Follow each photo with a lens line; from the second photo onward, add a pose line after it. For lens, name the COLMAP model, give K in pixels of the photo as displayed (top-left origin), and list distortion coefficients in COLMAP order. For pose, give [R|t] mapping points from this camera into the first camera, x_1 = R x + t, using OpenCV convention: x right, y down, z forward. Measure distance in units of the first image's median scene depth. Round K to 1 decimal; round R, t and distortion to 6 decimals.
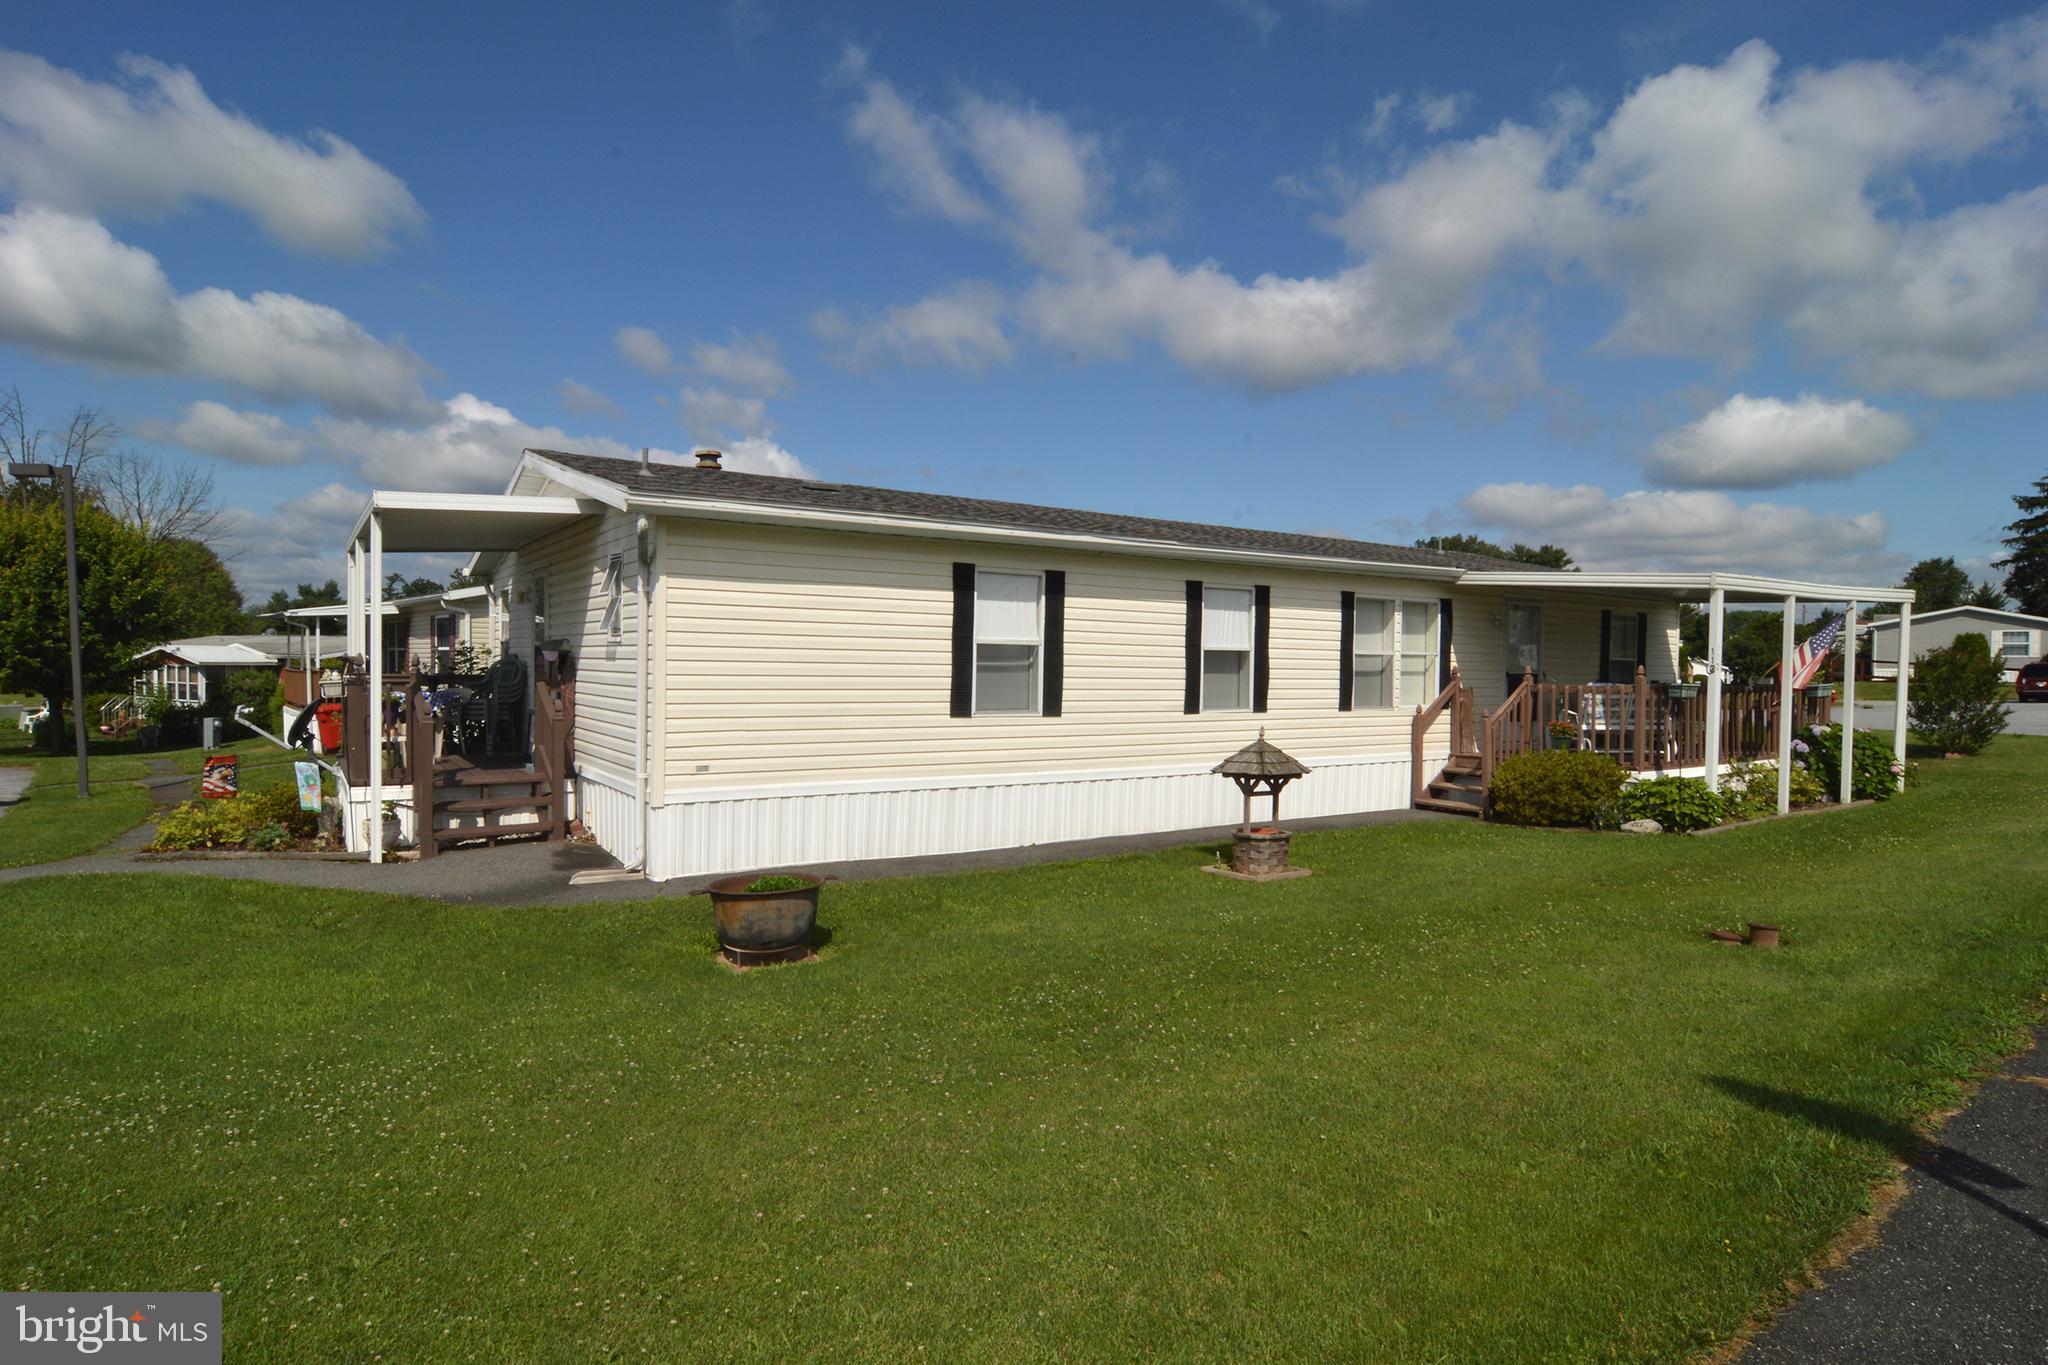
lens RADIAL K [[1123.7, 0, 1024.0], [0, 1123.7, 682.5], [0, 0, 1]] dist [-0.011145, -0.000610]
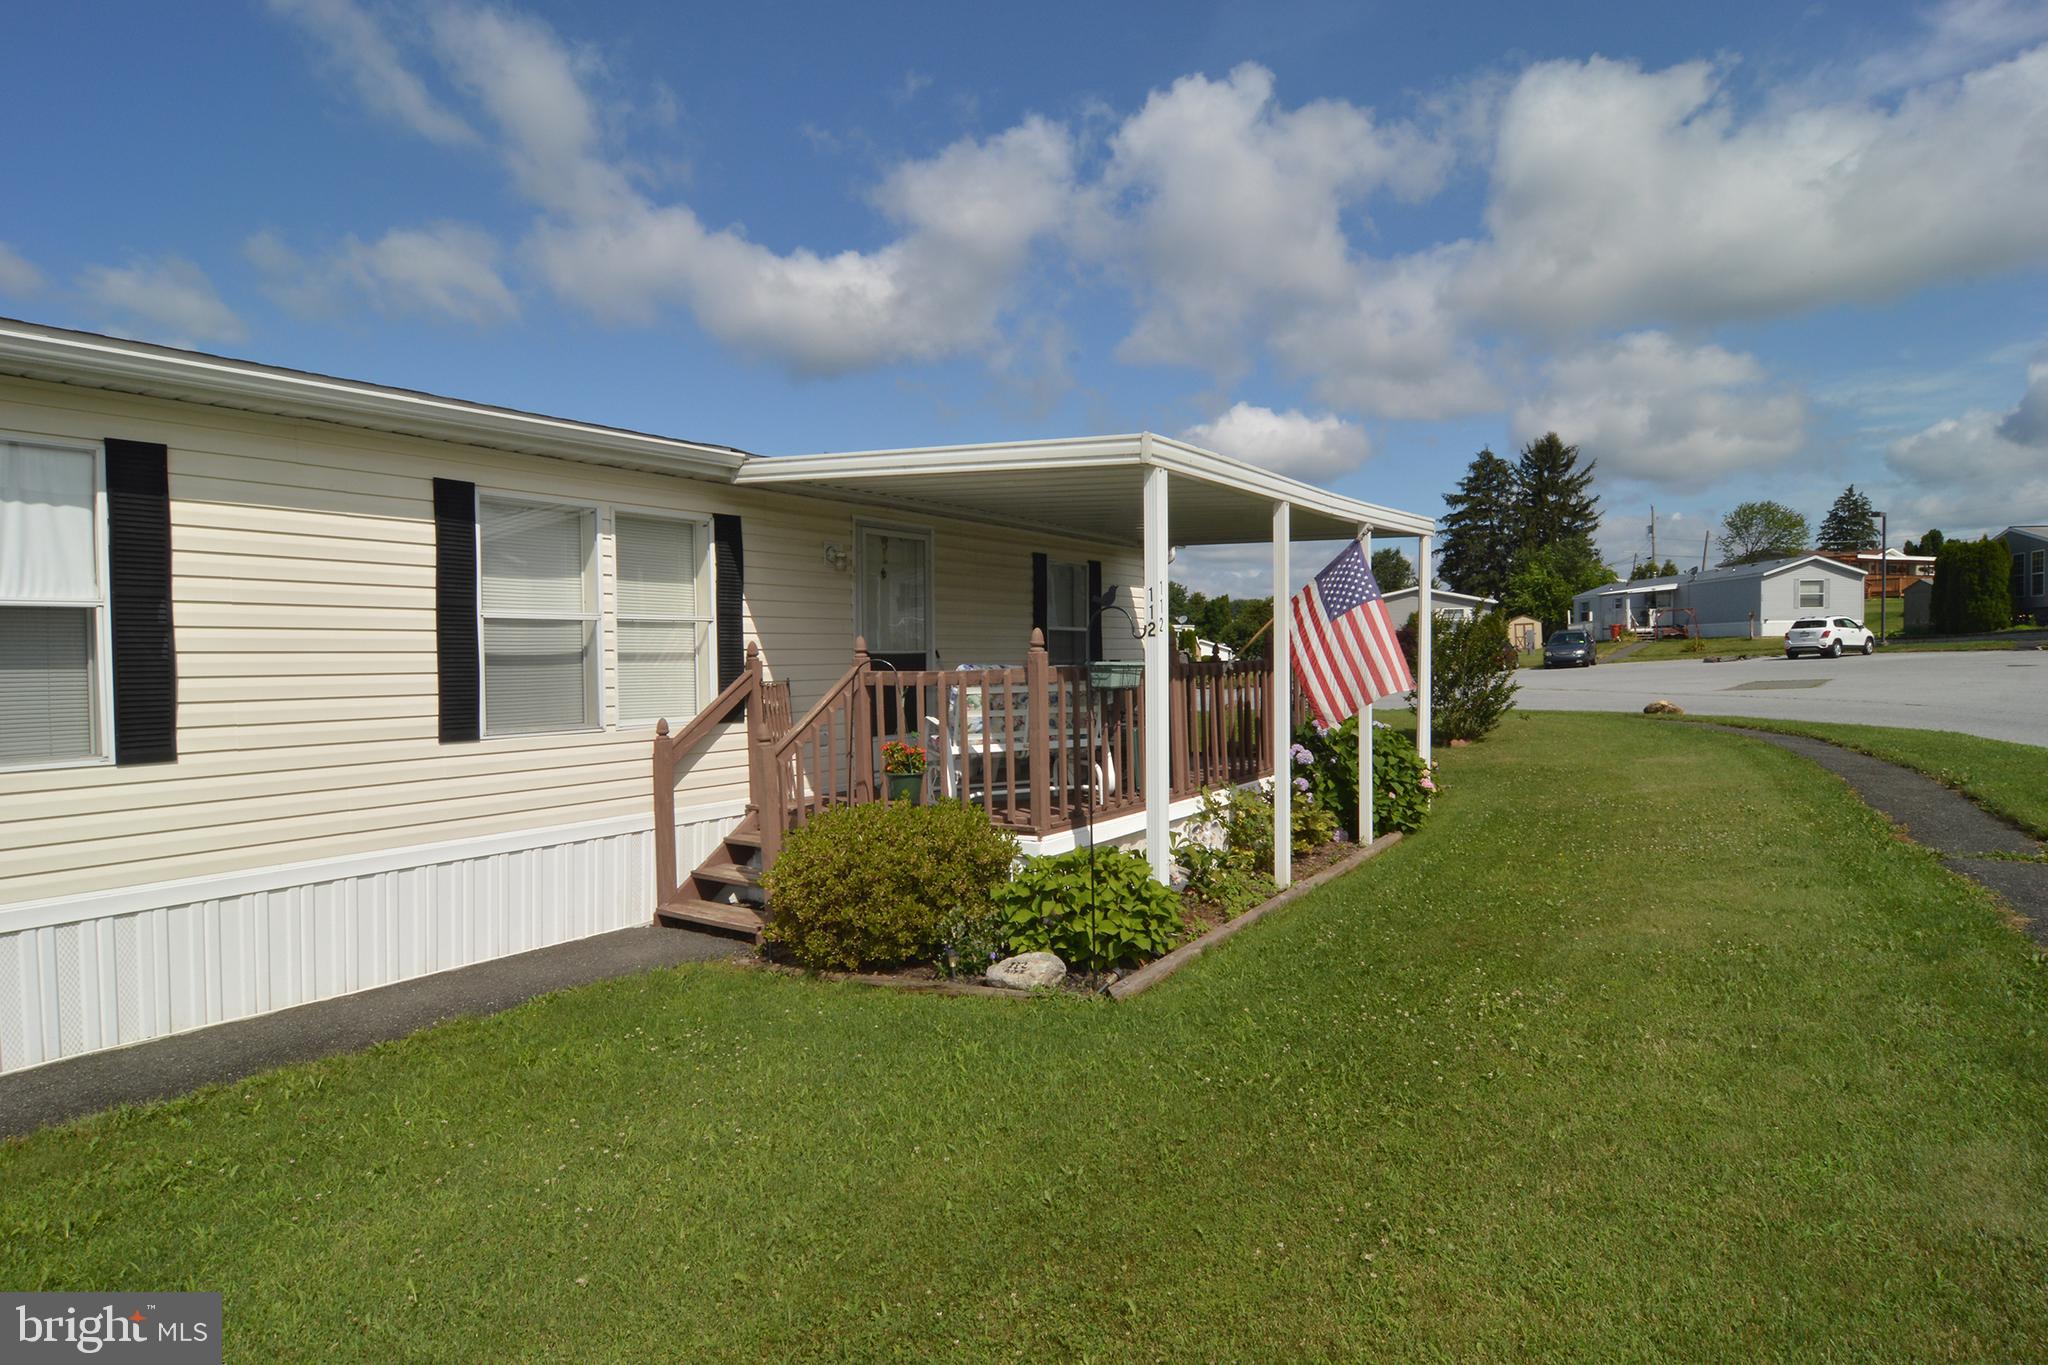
lens RADIAL K [[1114.5, 0, 1034.0], [0, 1114.5, 687.5], [0, 0, 1]] dist [-0.007347, -0.010412]
pose [[0.929172, -0.034991, 0.367988, 0.314083], [0.031326, 0.999382, 0.015931, 0.002888], [-0.368318, -0.003275, 0.929694, 0.458063]]
